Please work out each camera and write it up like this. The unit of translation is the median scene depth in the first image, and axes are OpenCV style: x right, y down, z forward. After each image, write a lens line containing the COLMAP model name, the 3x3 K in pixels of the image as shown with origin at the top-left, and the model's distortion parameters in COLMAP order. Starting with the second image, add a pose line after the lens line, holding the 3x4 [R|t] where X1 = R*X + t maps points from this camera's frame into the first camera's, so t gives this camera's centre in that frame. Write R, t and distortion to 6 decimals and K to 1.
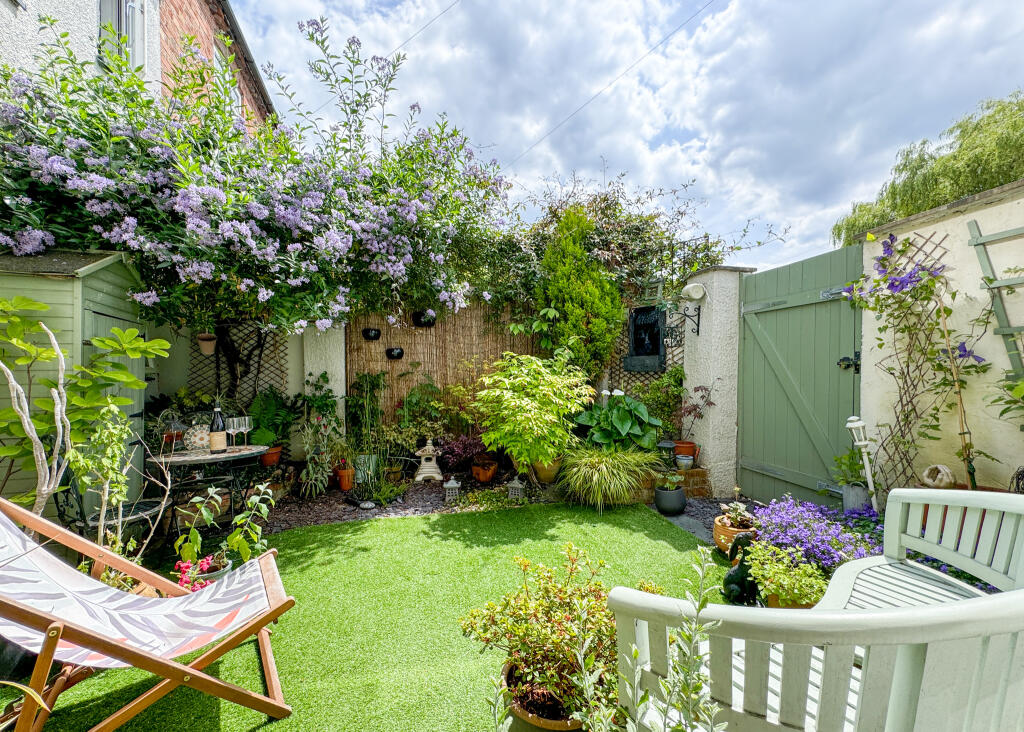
lens RADIAL K [[409.0, 0, 512.9], [0, 409.0, 377.2], [0, 0, 1]] dist [-0.003126, -0.000526]
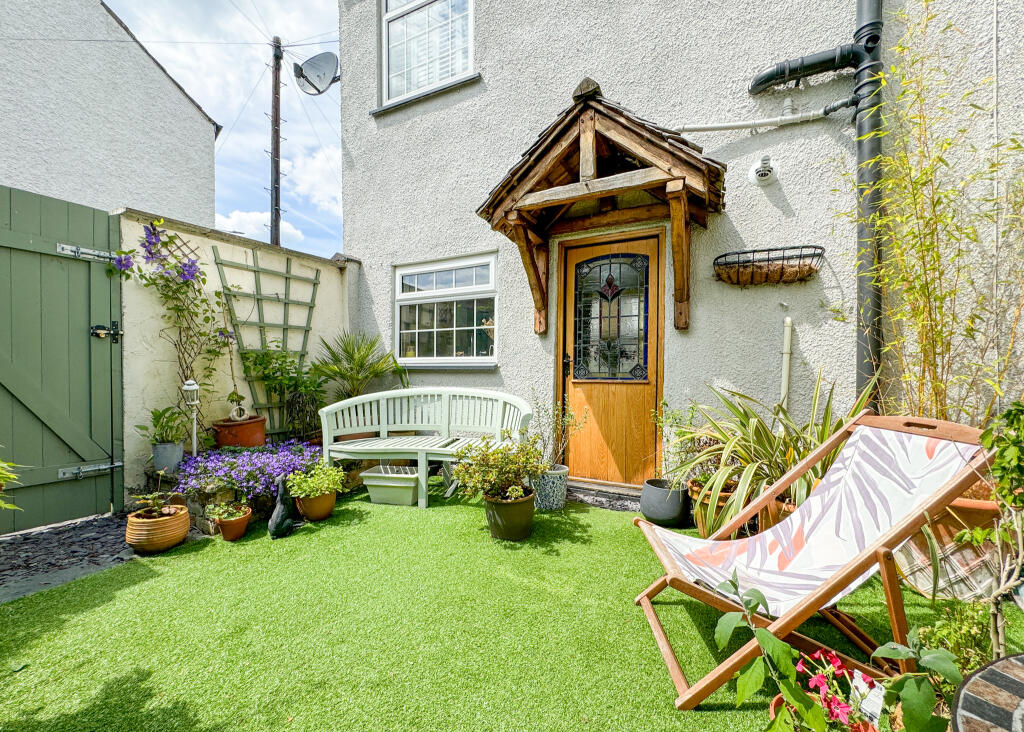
lens RADIAL K [[409.0, 0, 512.9], [0, 409.0, 377.2], [0, 0, 1]] dist [-0.003126, -0.000526]
pose [[-0.766727, -0.009171, 0.641908, -0.542926], [0.012578, 0.999491, 0.029304, 0.057507], [-0.641850, 0.030542, -0.766221, 1.137172]]
